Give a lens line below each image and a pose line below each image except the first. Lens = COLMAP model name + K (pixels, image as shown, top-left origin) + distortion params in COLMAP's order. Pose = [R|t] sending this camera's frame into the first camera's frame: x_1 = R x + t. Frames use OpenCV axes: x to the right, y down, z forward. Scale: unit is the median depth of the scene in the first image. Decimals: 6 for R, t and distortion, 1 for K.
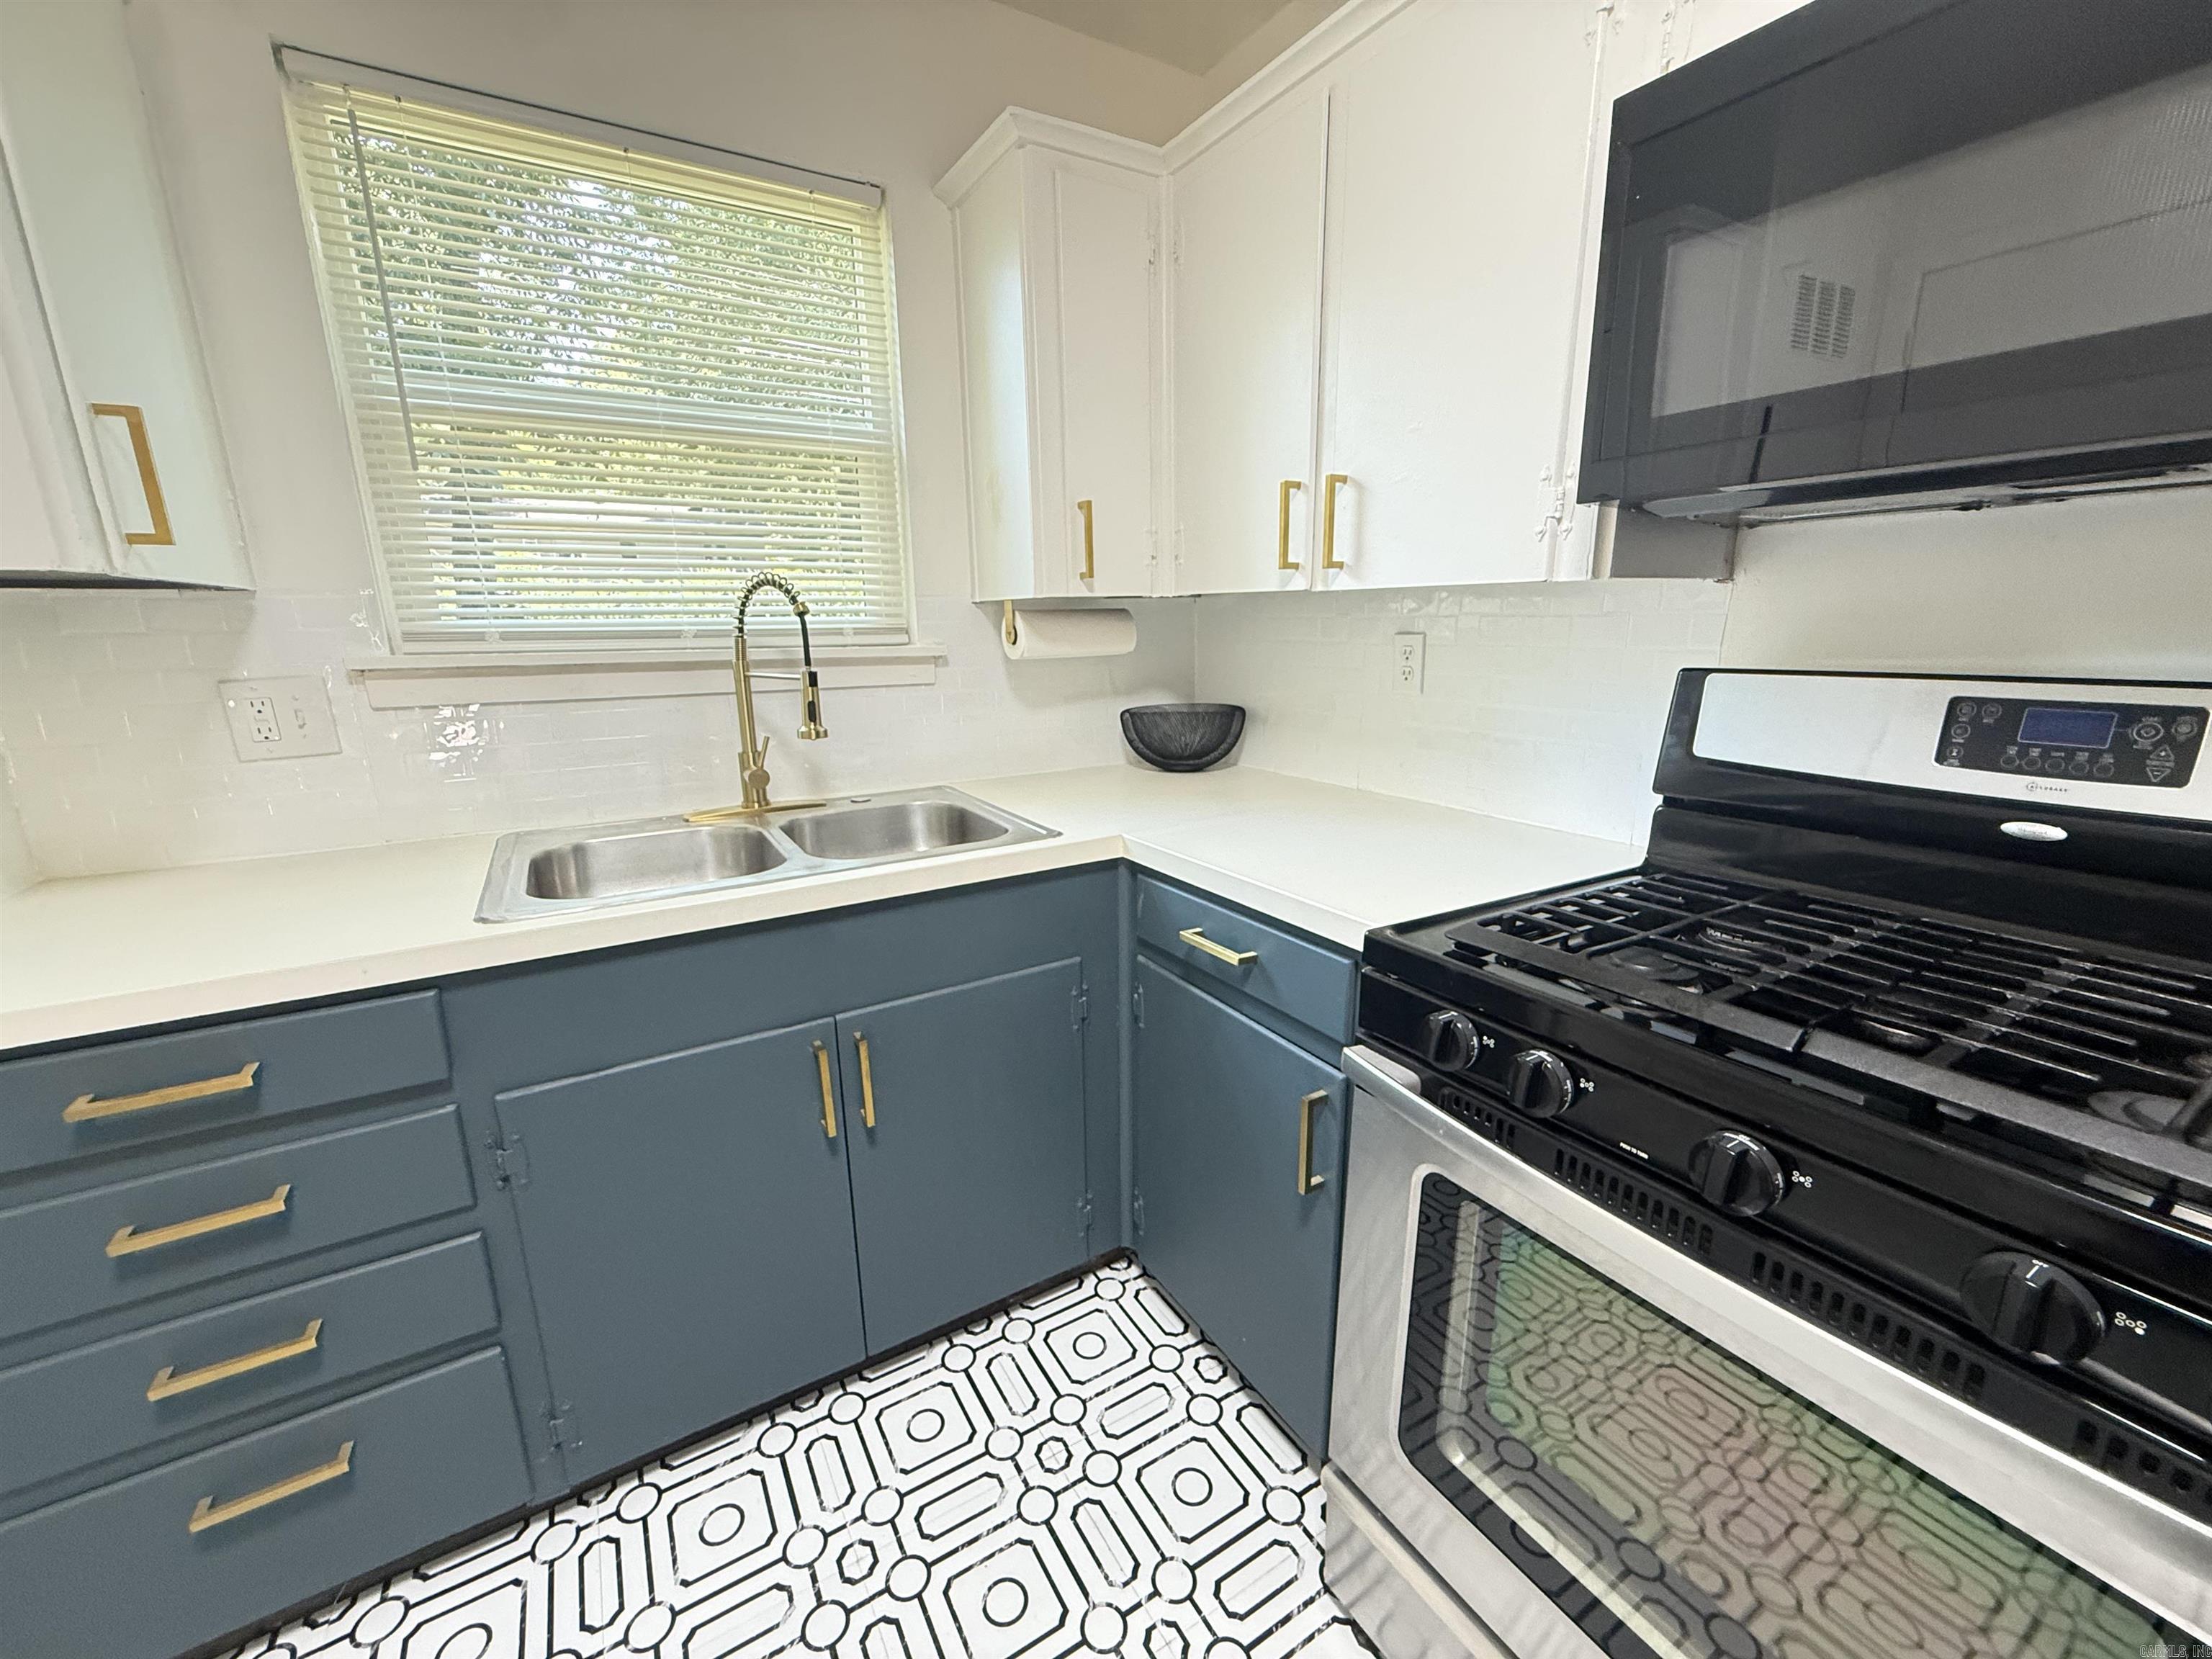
lens RADIAL K [[882.2, 0, 1102.7], [0, 882.2, 823.7], [0, 0, 1]] dist [-0.001042, 0.000752]
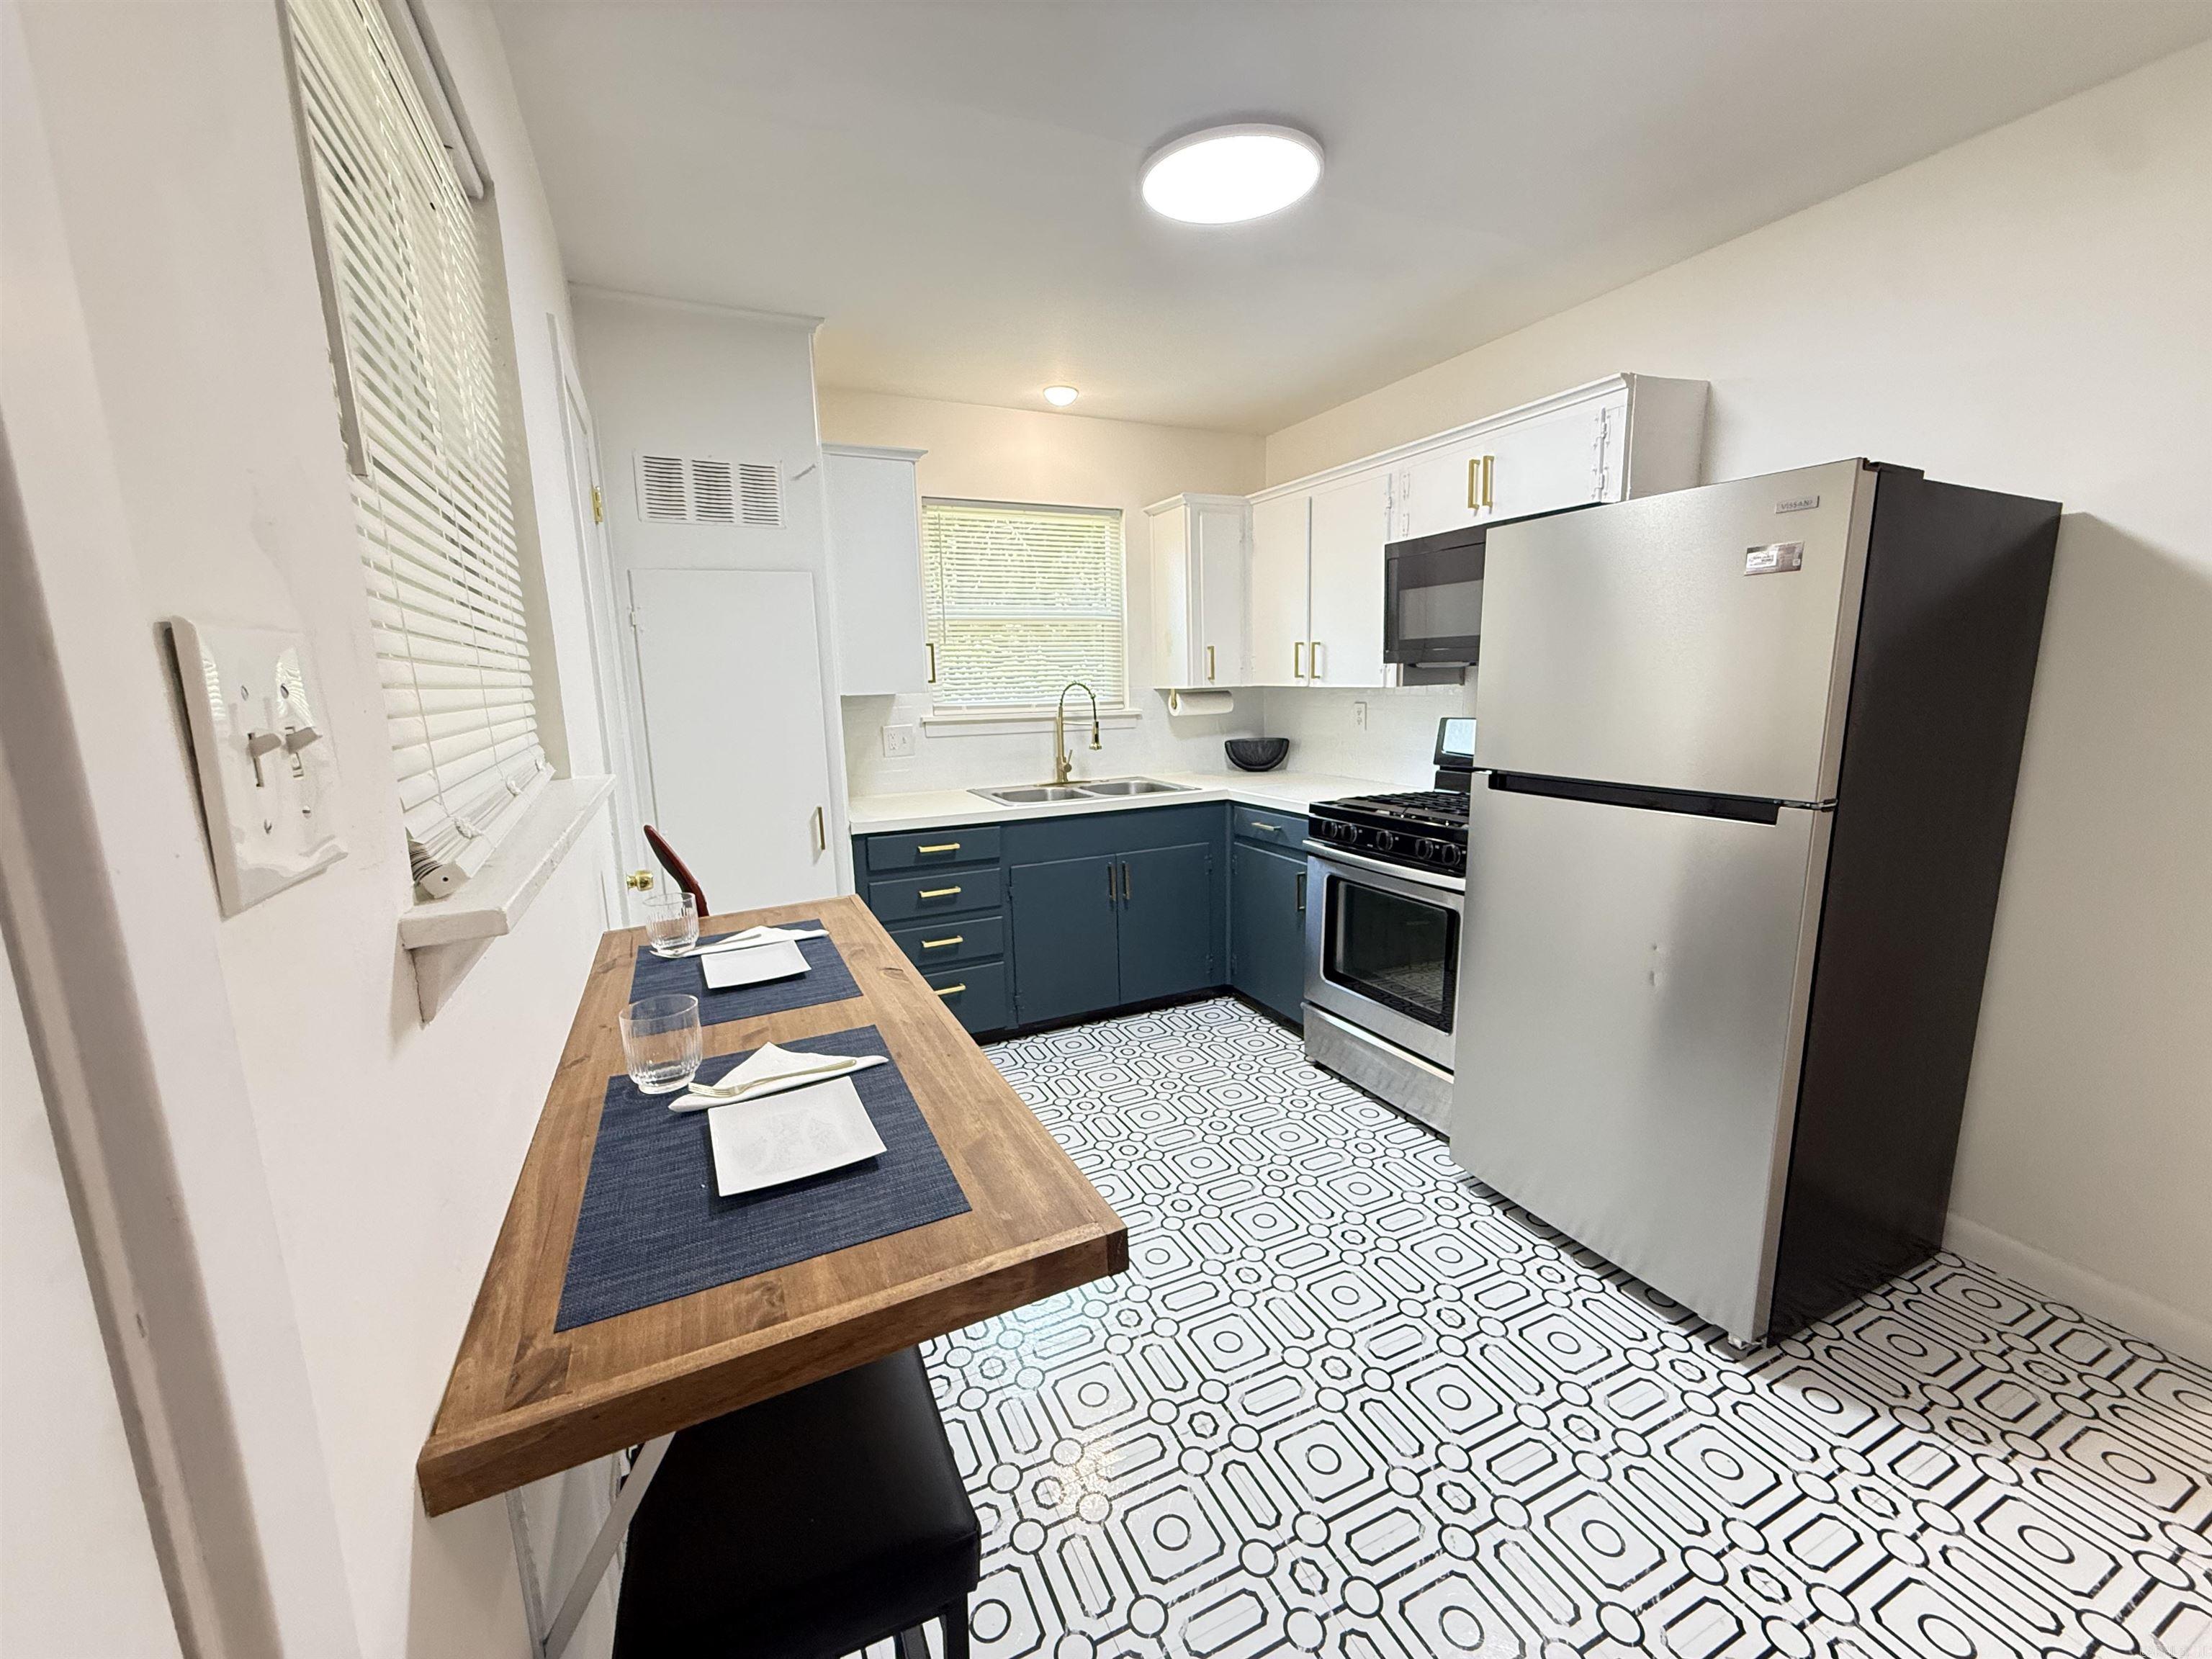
lens RADIAL K [[882.2, 0, 1101.9], [0, 882.2, 825.0], [0, 0, 1]] dist [-0.001042, 0.000752]
pose [[0.994813, 0.005258, -0.101585, -0.077751], [-0.011391, 0.998140, -0.059894, 0.271905], [0.101081, 0.060740, 0.993022, -1.472853]]
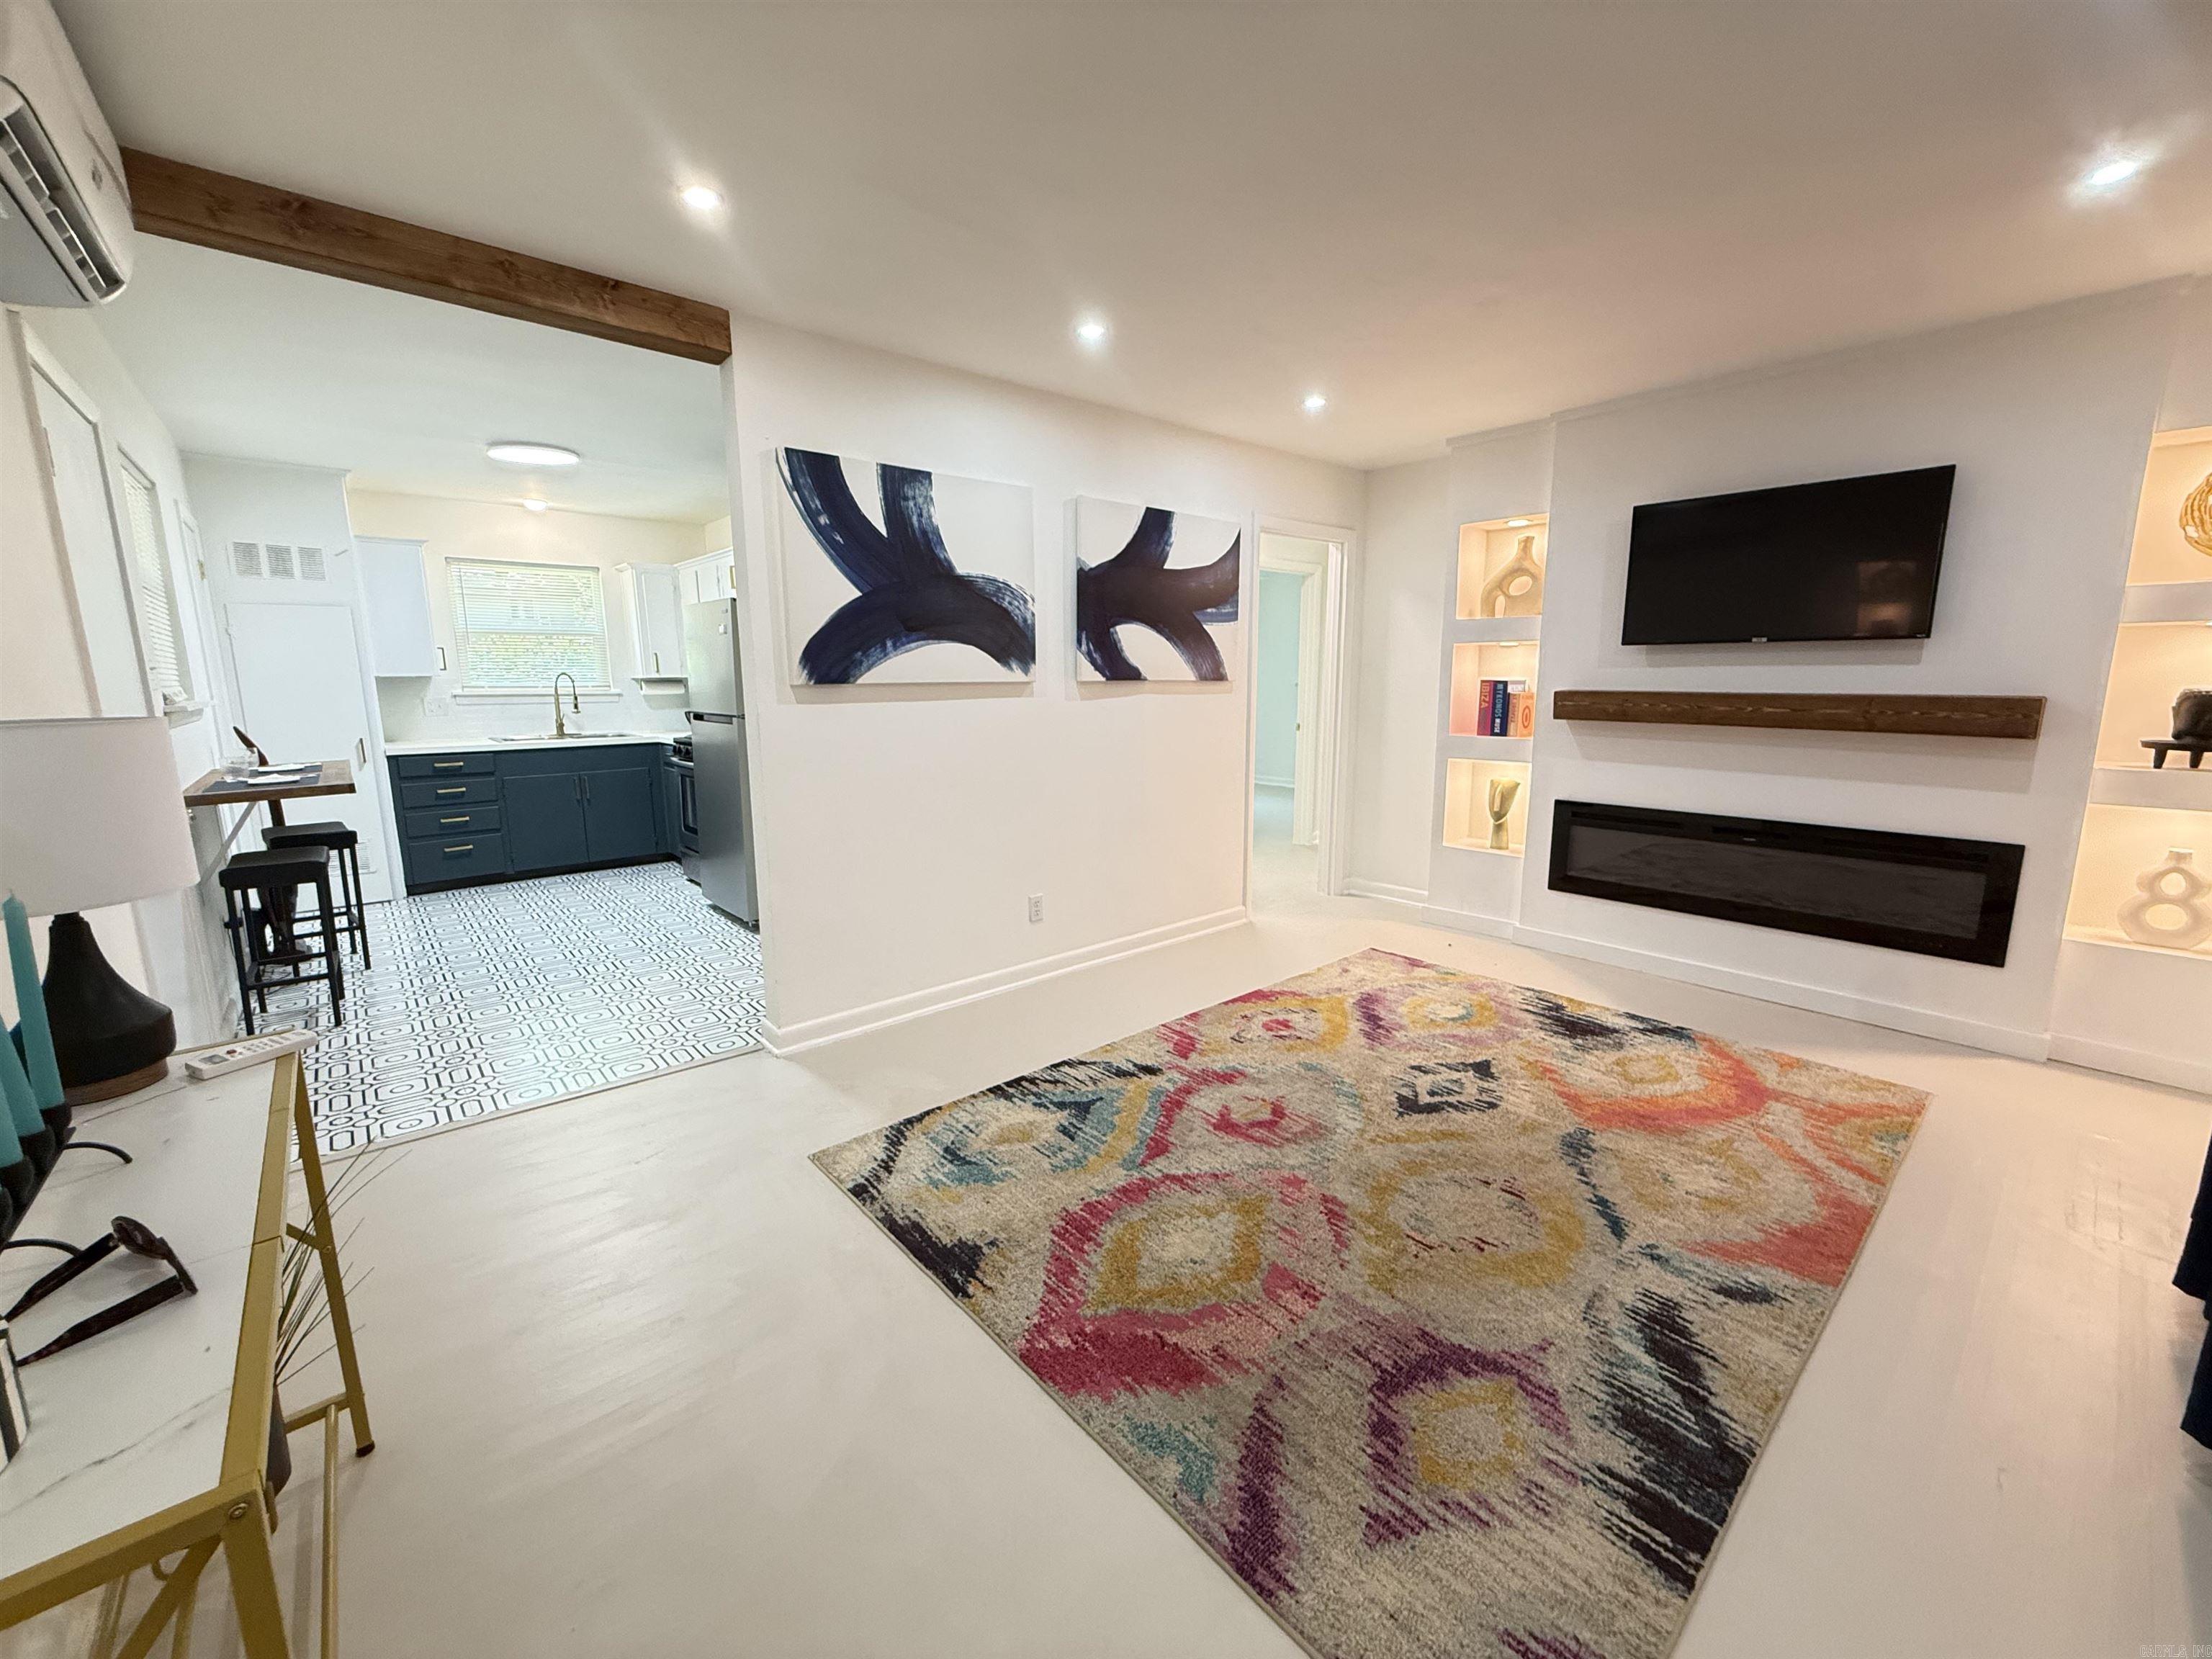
lens RADIAL K [[882.2, 0, 1102.6], [0, 882.2, 825.4], [0, 0, 1]] dist [-0.001042, 0.000752]
pose [[0.984641, -0.023227, 0.173041, 1.424870], [0.033744, 0.997741, -0.058089, 0.784128], [-0.171301, 0.063036, 0.983200, -3.574309]]
